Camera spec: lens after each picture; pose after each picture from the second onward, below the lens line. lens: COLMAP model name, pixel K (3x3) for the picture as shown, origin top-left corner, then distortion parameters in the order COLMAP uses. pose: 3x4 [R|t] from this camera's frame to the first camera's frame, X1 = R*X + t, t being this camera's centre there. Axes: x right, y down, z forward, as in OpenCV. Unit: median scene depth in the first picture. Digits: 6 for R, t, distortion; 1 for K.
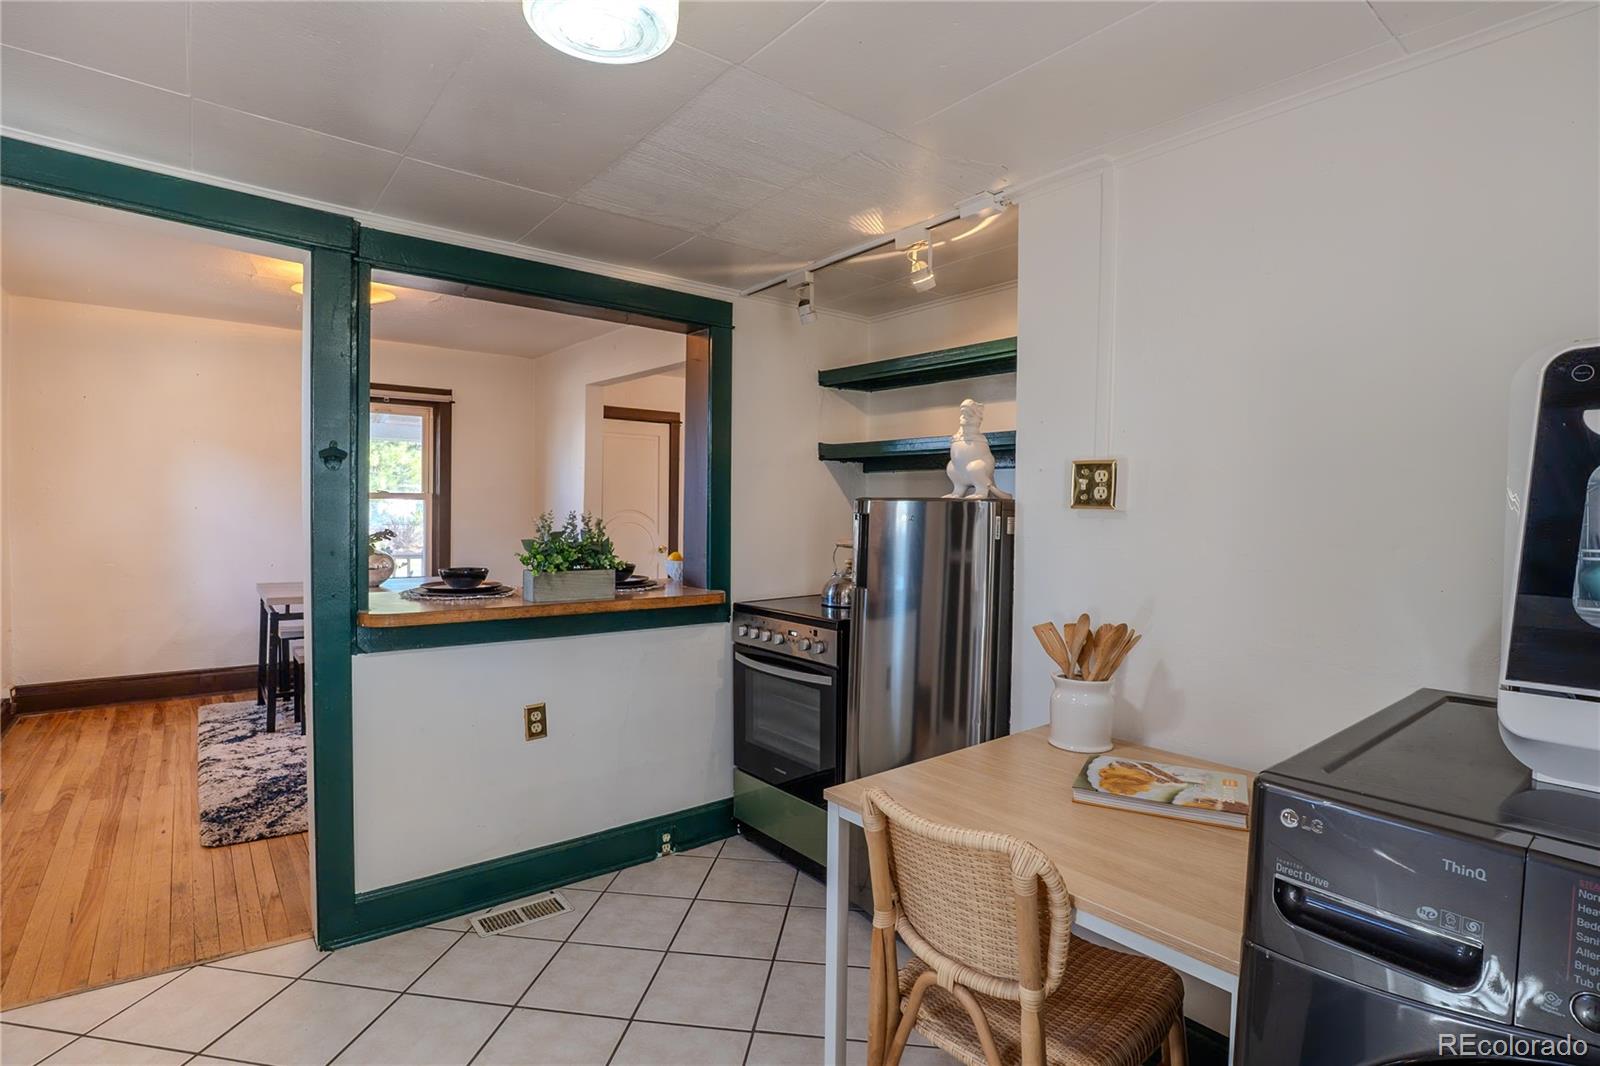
lens RADIAL K [[774.2, 0, 799.6], [0, 774.2, 535.7], [0, 0, 1]] dist [-0.025879, 0.000089]
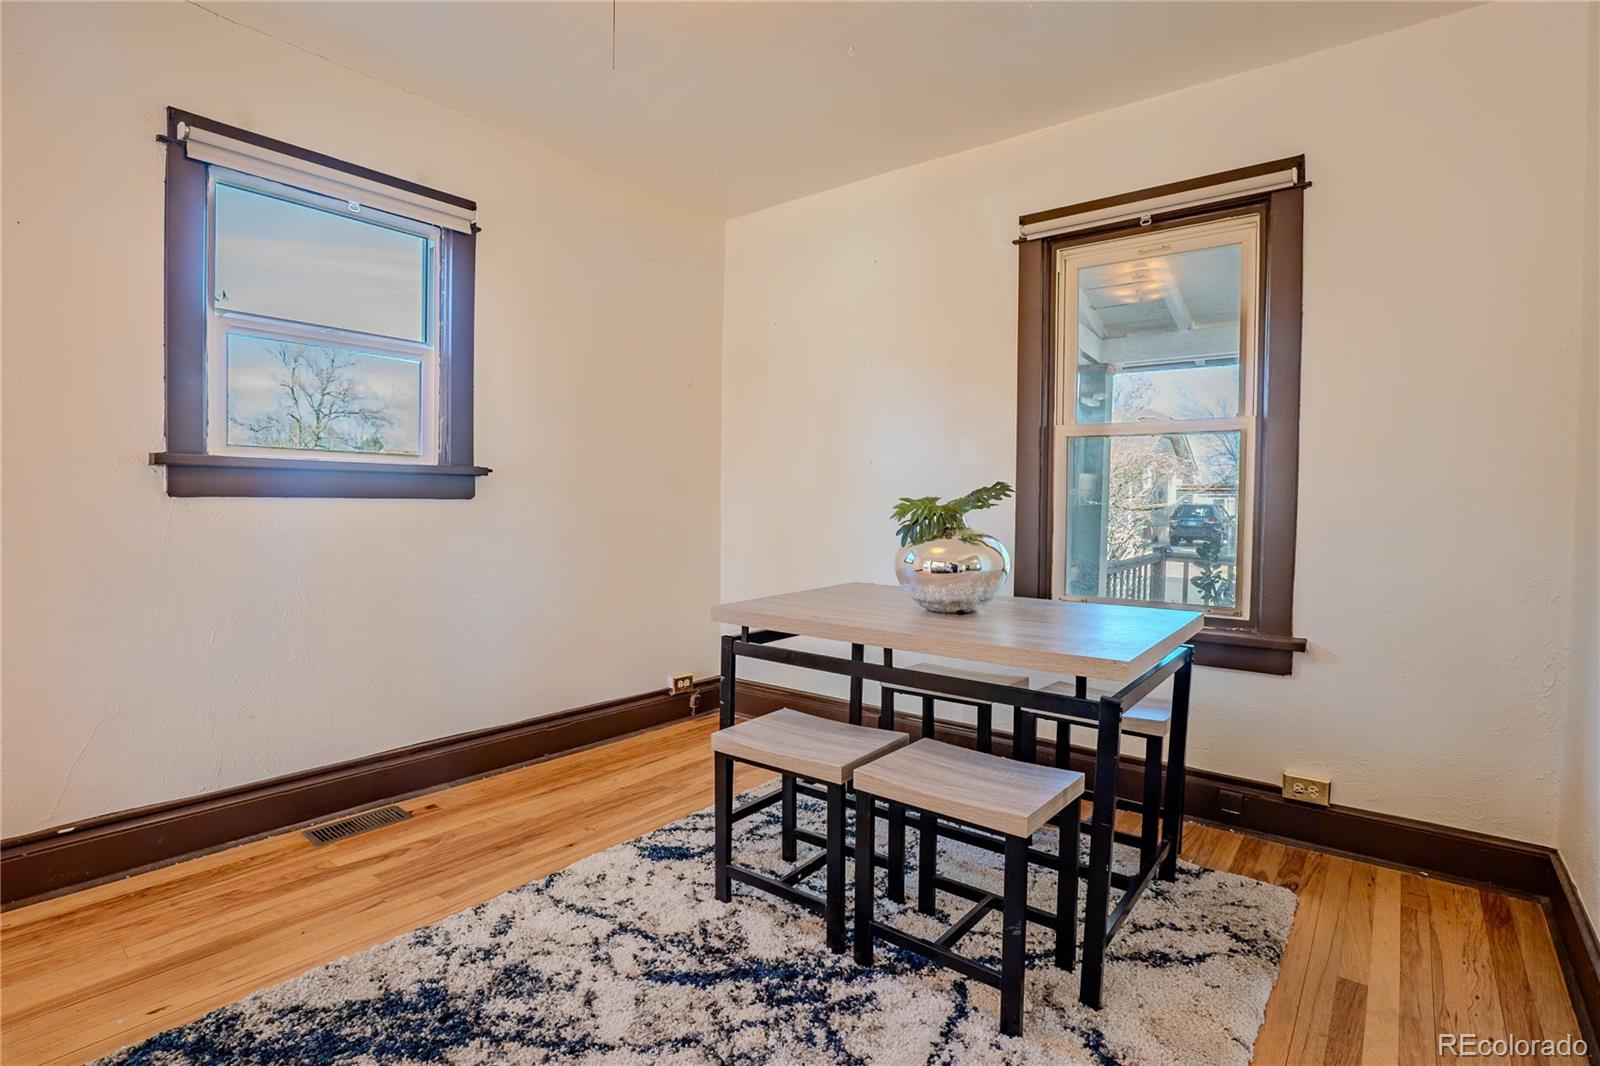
lens RADIAL K [[774.2, 0, 792.9], [0, 774.2, 527.7], [0, 0, 1]] dist [-0.025879, 0.000089]
pose [[0.211578, 0.021290, -0.977129, -0.190536], [-0.041707, 0.999049, 0.012736, 0.019397], [0.976471, 0.038059, 0.212265, 1.084677]]
